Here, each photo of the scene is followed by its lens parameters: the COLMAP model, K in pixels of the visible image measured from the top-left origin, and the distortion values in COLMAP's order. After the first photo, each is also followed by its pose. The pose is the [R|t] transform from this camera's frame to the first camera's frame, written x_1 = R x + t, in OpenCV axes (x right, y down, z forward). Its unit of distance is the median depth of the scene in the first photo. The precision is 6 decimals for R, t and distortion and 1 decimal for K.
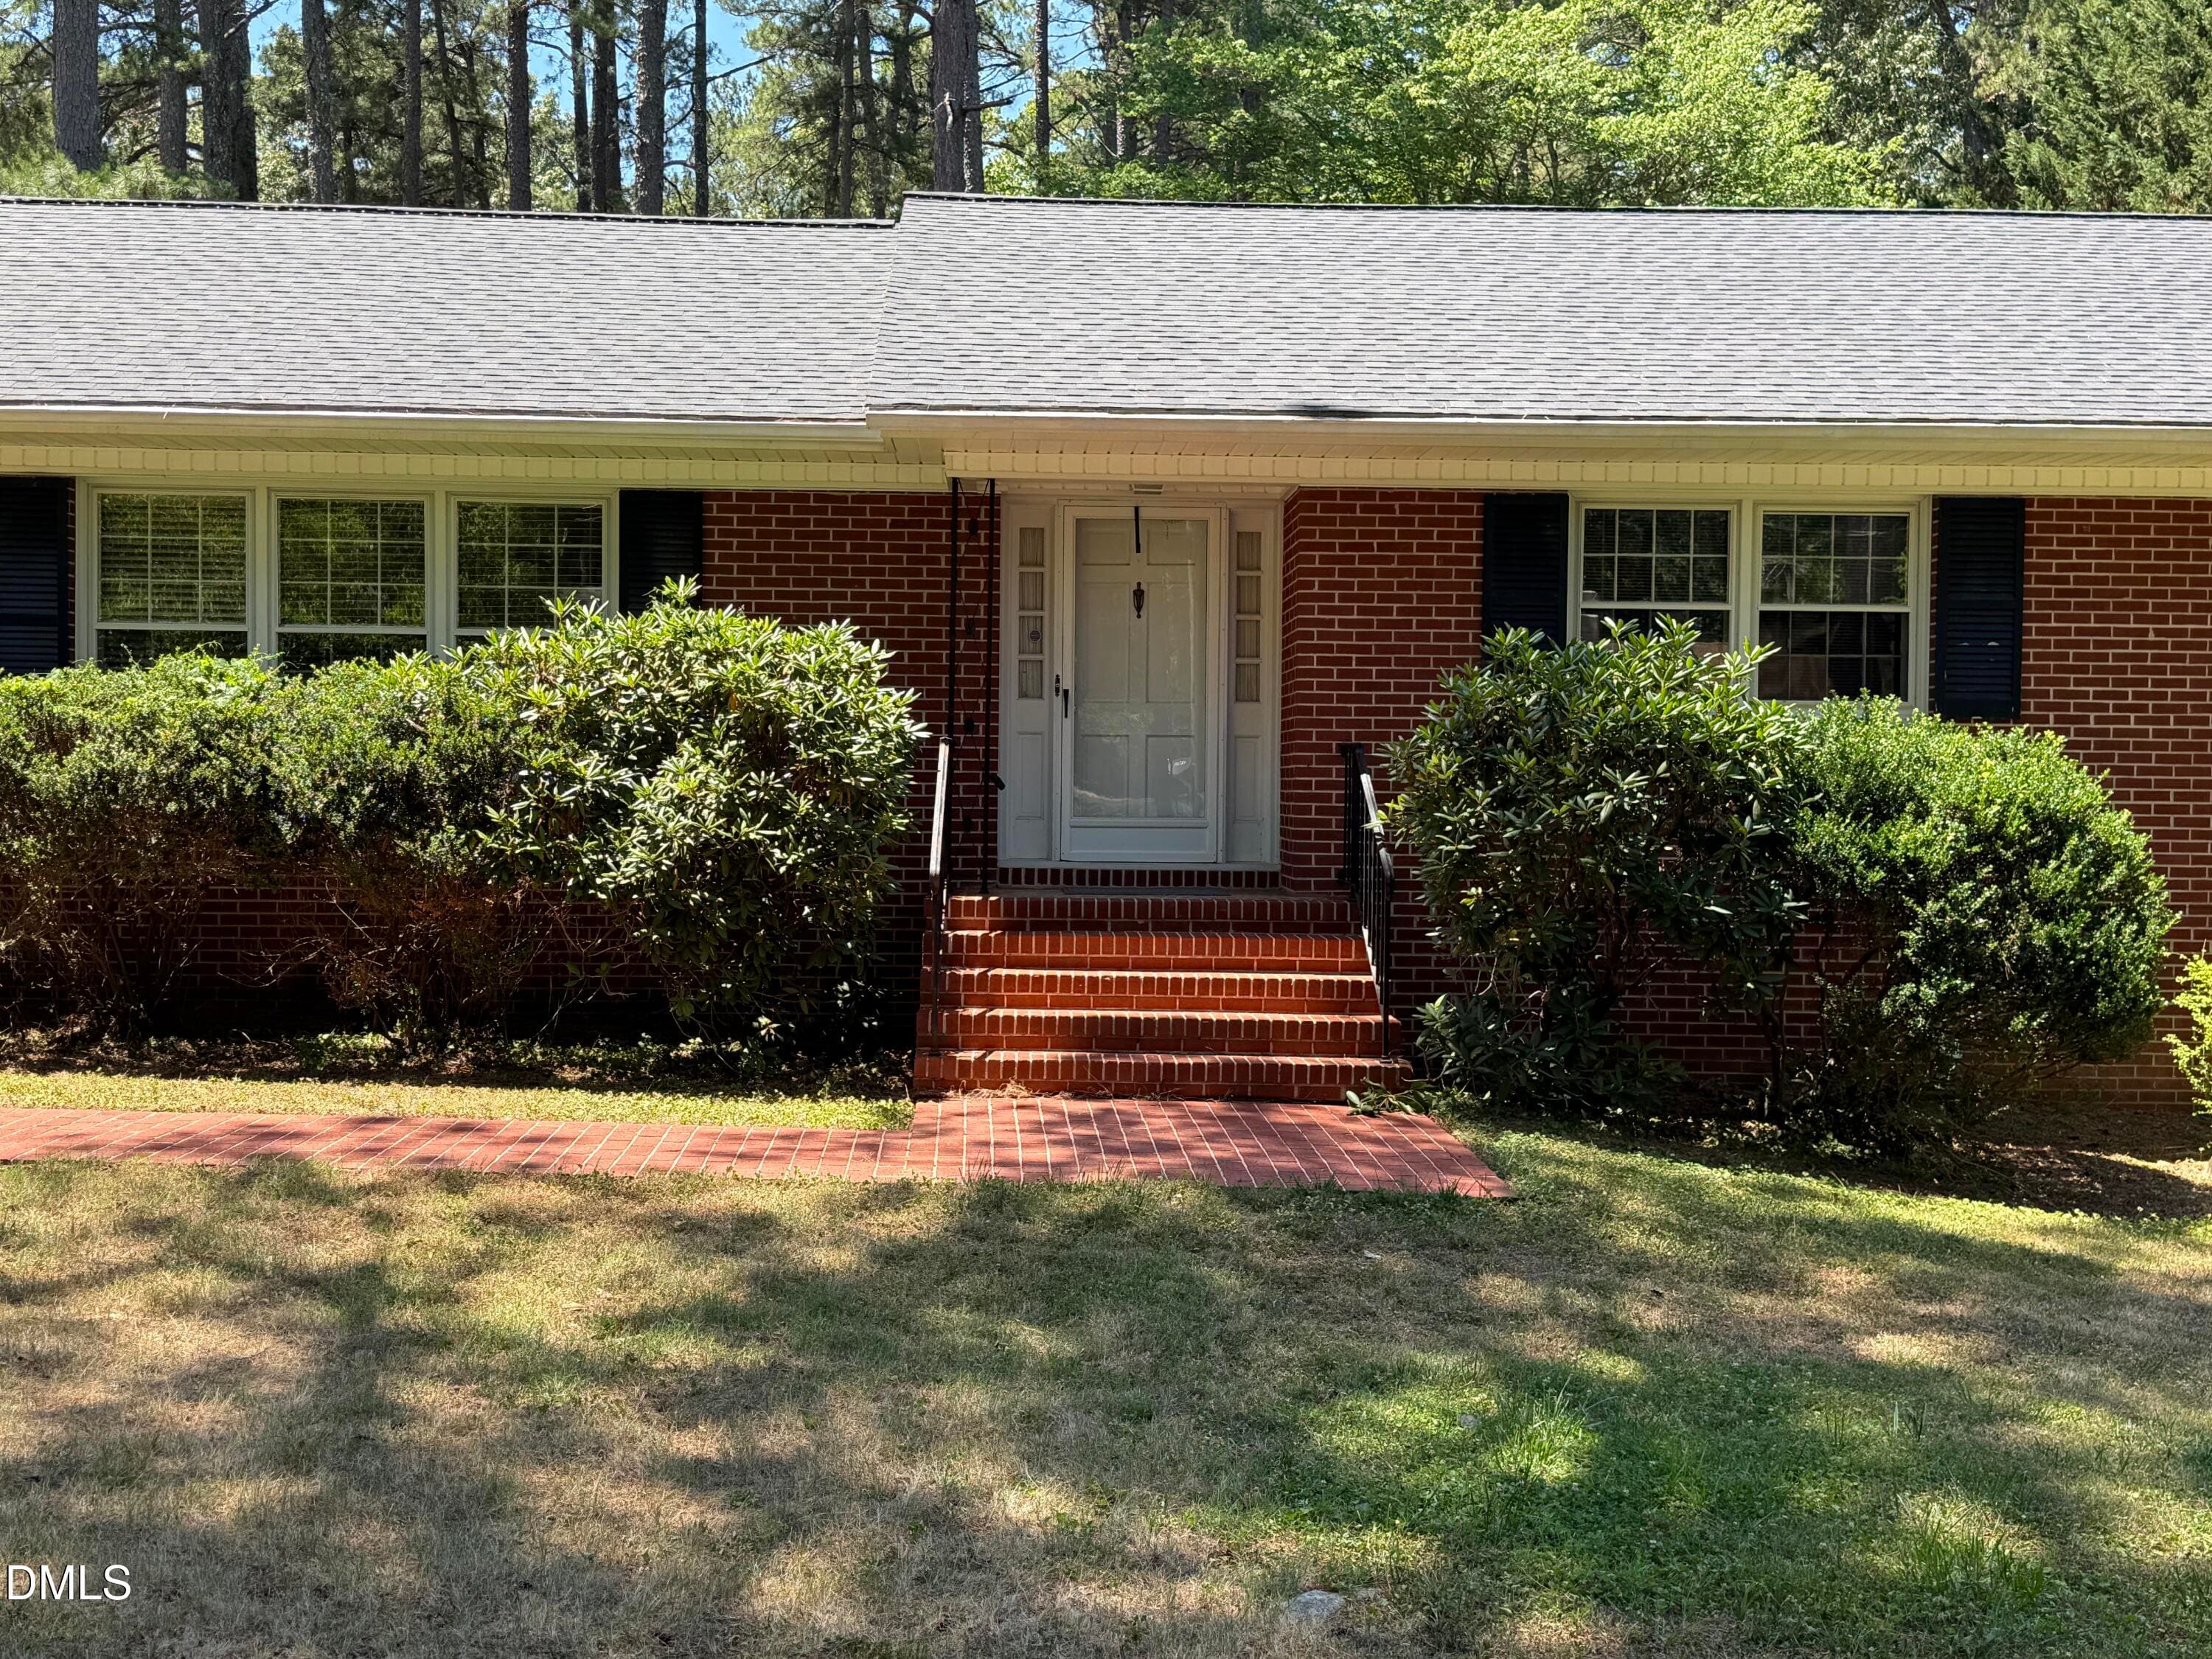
lens RADIAL K [[2020.9, 0, 1106.0], [0, 2020.9, 829.5], [0, 0, 1]] dist [0.142729, -0.212436]
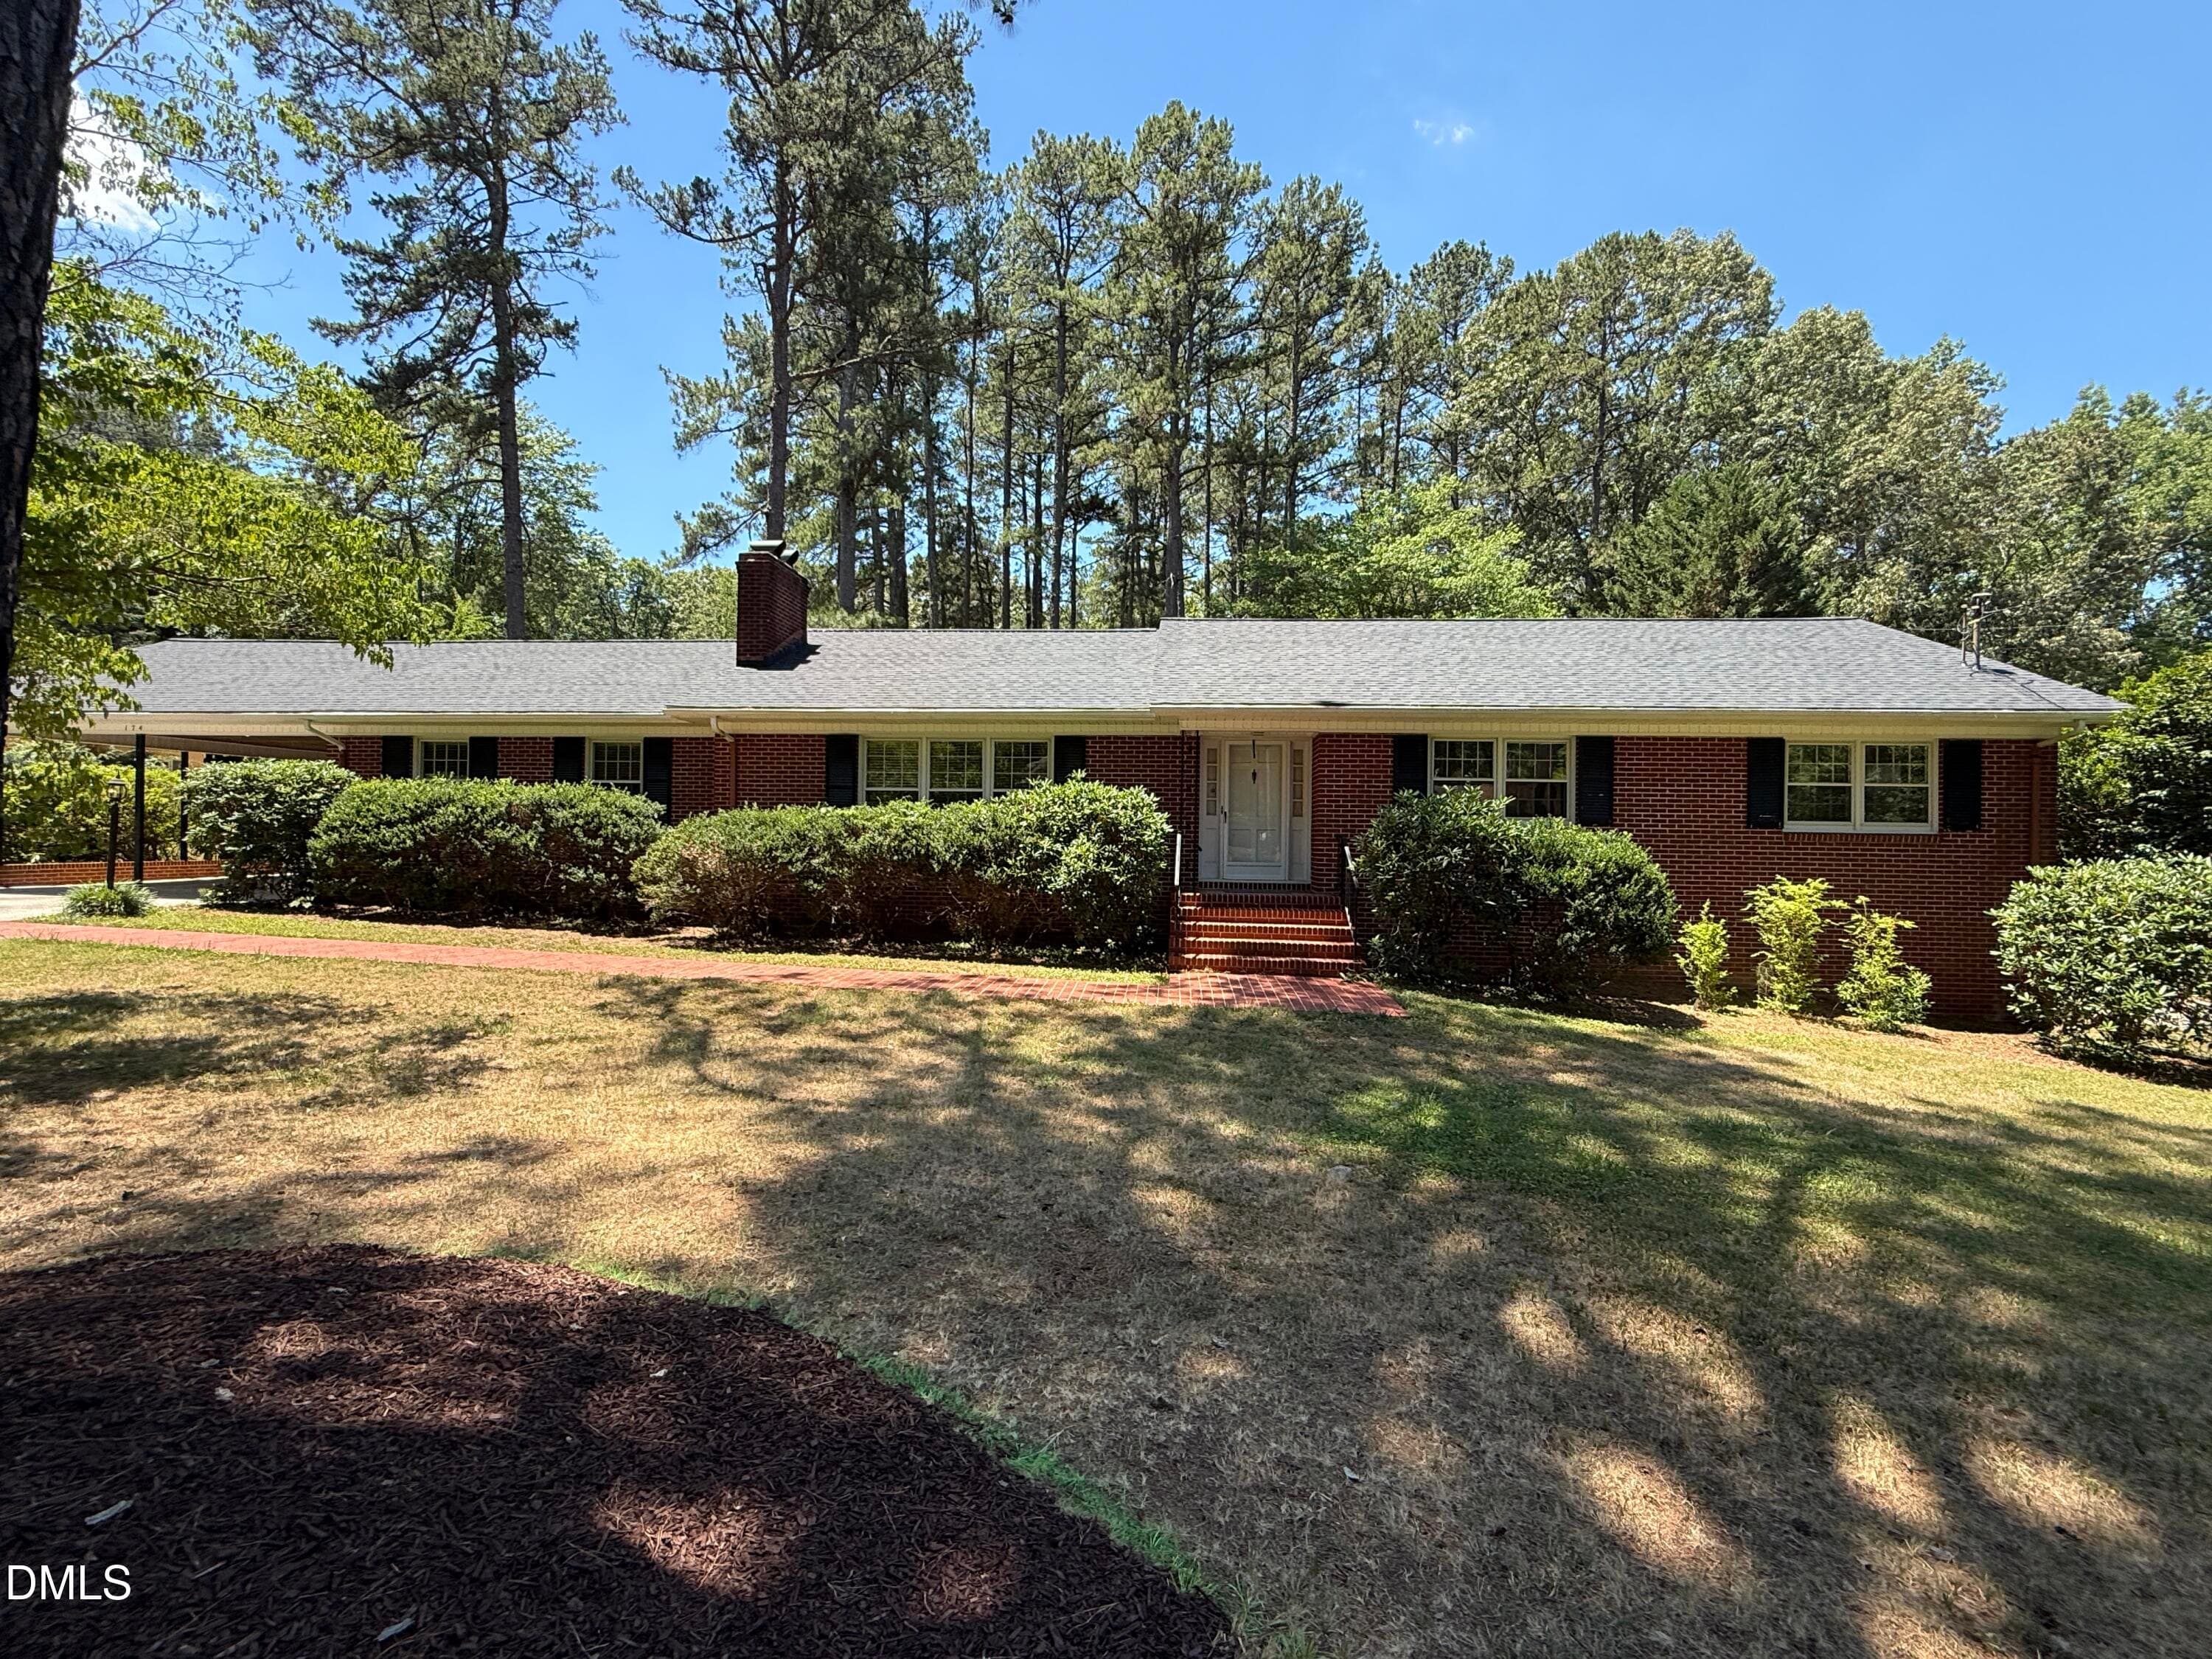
lens RADIAL K [[890.2, 0, 1102.8], [0, 890.2, 824.3], [0, 0, 1]] dist [0.006200, 0.000158]
pose [[0.995607, 0.003080, -0.093582, -0.072824], [-0.004309, 0.999907, -0.012933, -0.040680], [0.093533, 0.013279, 0.995528, -0.136677]]
